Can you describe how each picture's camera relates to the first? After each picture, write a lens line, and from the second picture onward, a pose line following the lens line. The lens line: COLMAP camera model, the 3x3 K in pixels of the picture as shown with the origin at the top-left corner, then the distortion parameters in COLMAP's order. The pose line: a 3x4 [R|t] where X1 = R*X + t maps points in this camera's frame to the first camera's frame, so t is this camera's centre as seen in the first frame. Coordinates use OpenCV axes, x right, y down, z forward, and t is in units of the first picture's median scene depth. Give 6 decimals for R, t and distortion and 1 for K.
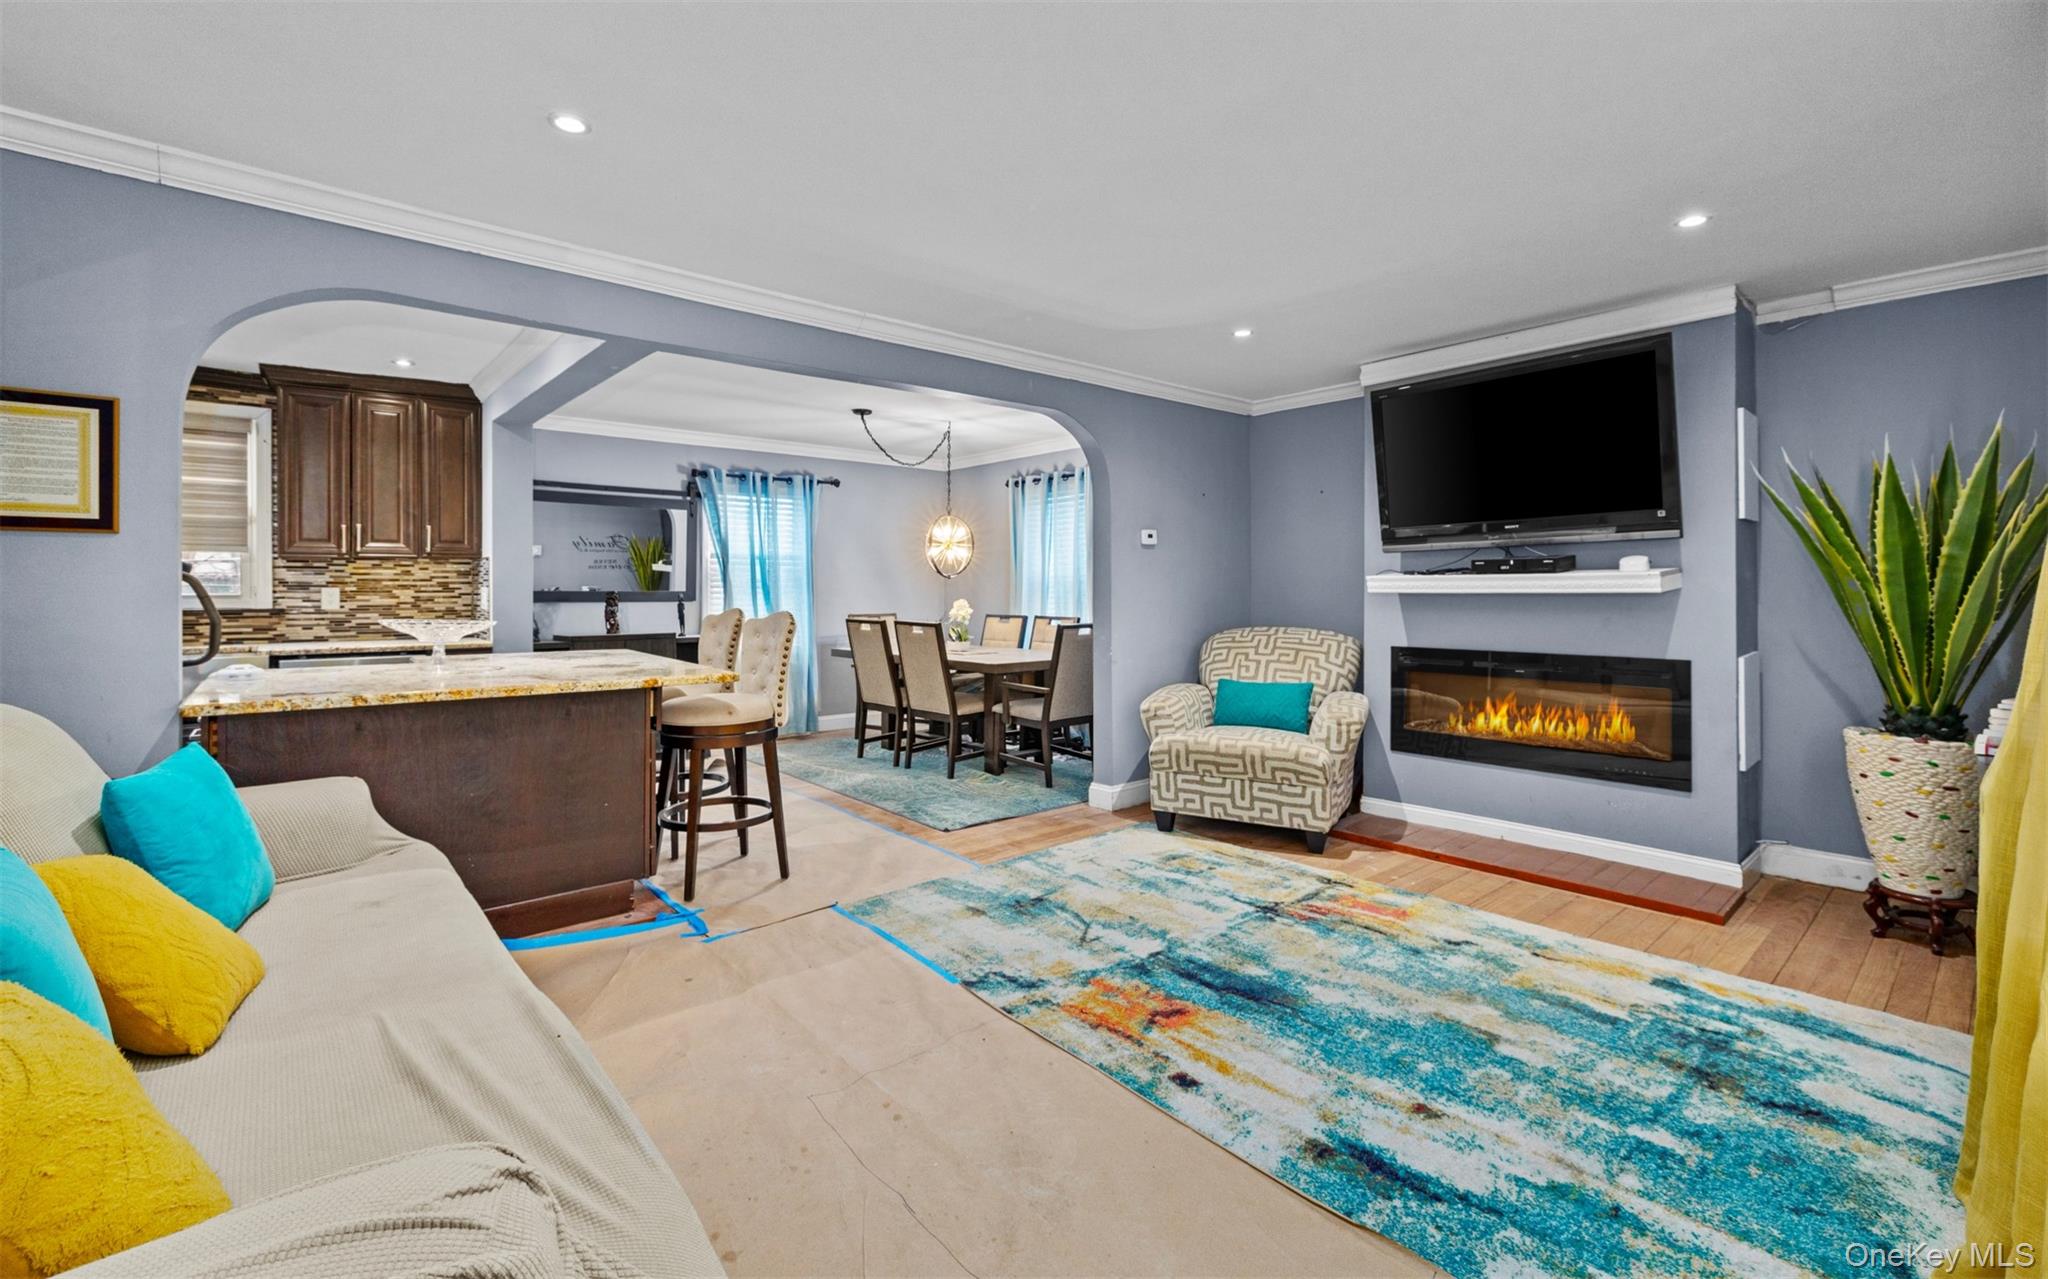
lens RADIAL K [[860.9, 0, 1063.1], [0, 860.9, 592.5], [0, 0, 1]] dist [-0.002404, 0.000518]
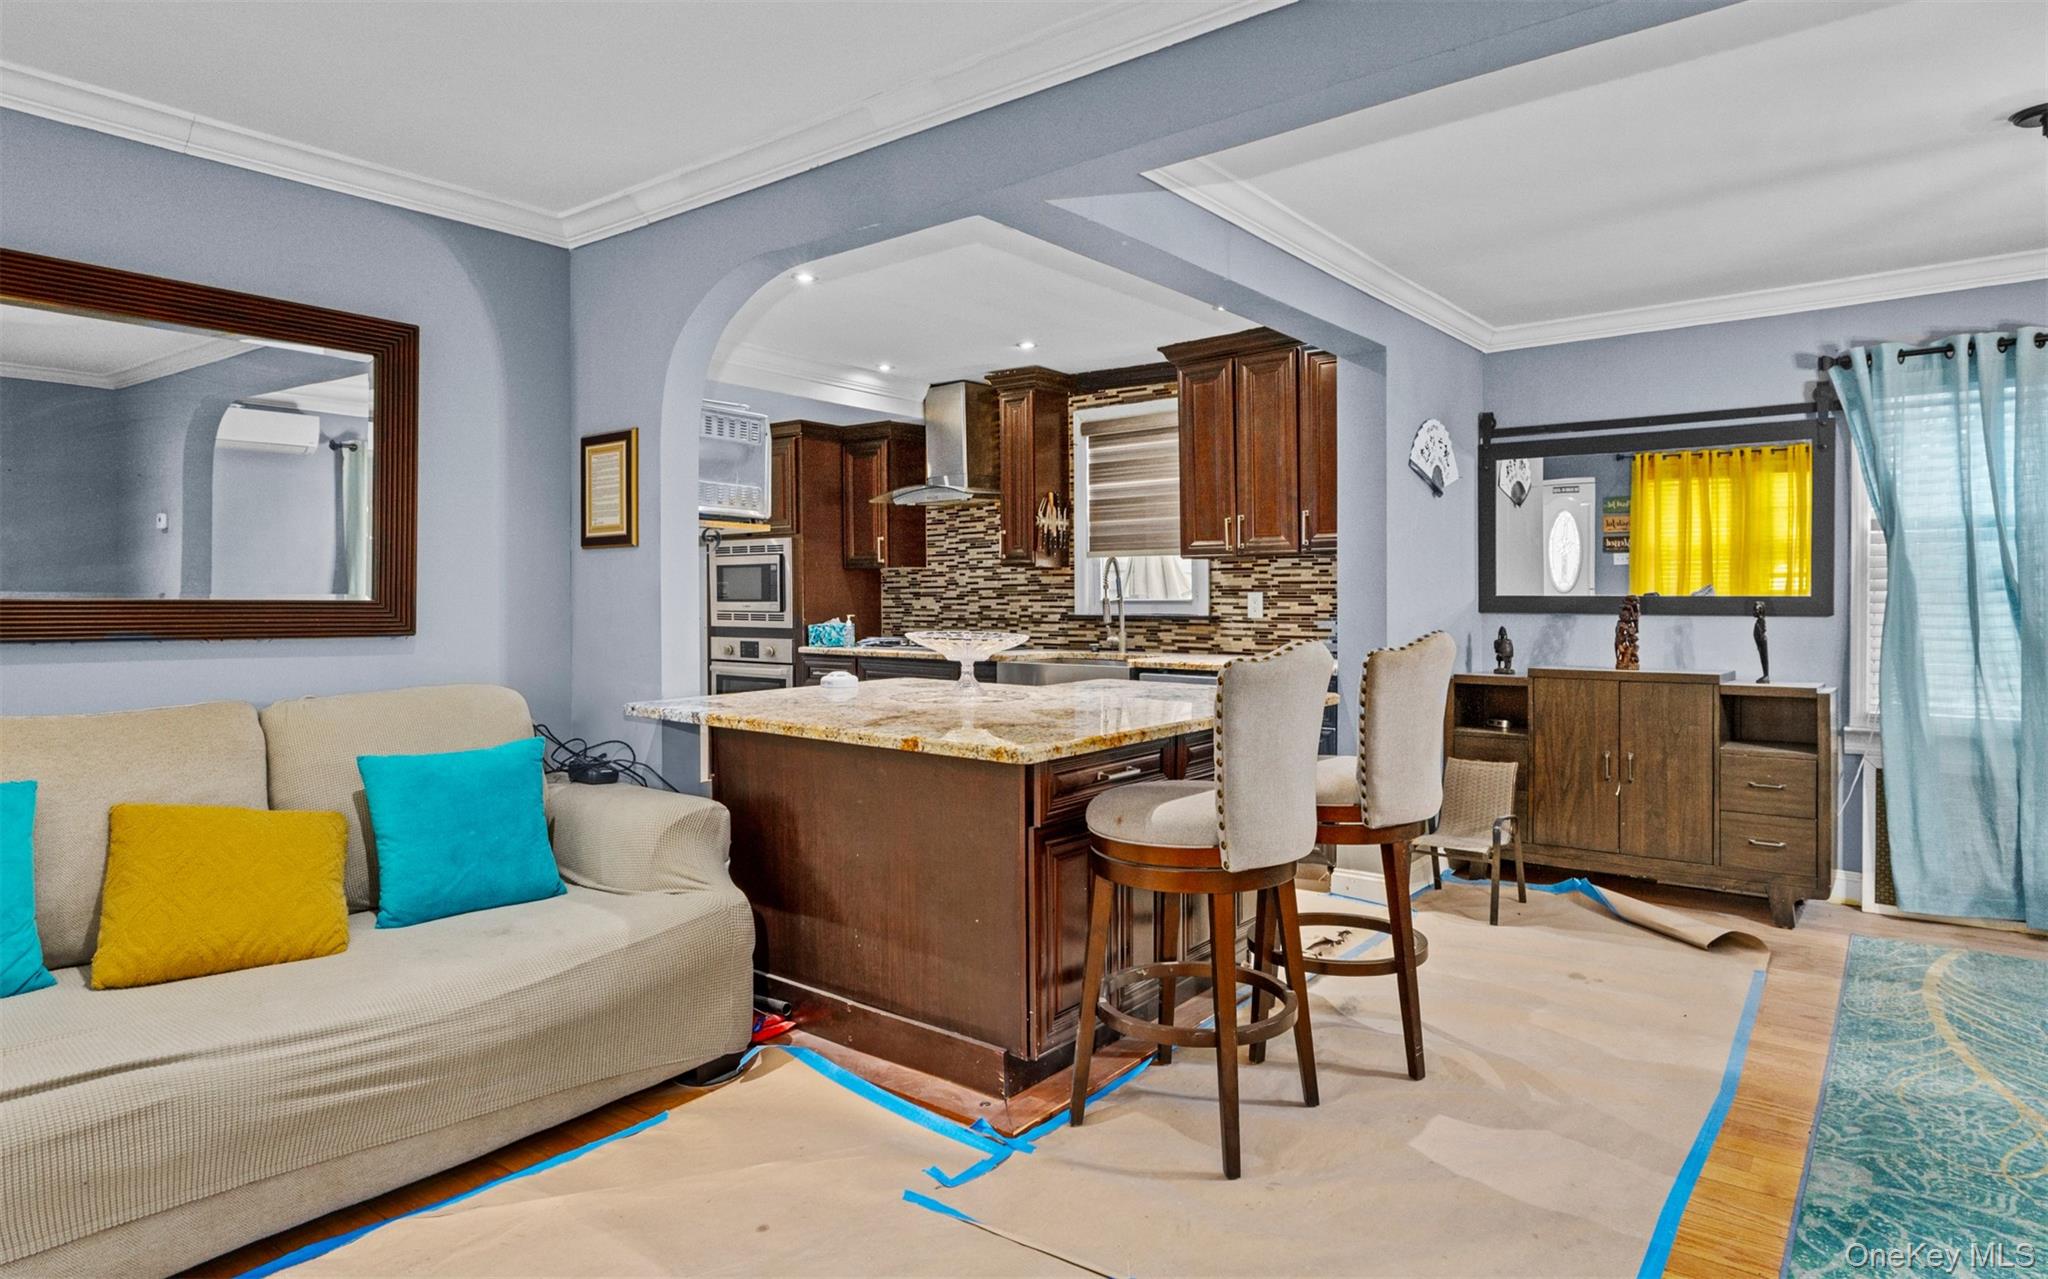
lens RADIAL K [[1156.8, 0, 1061.6], [0, 1156.8, 605.3], [0, 0, 1]] dist [0.002576, 0.000081]
pose [[0.165600, 0.008705, -0.986155, 0.240385], [-0.001182, 0.999962, 0.008628, -0.002531], [0.986192, -0.000263, 0.165604, 0.619803]]
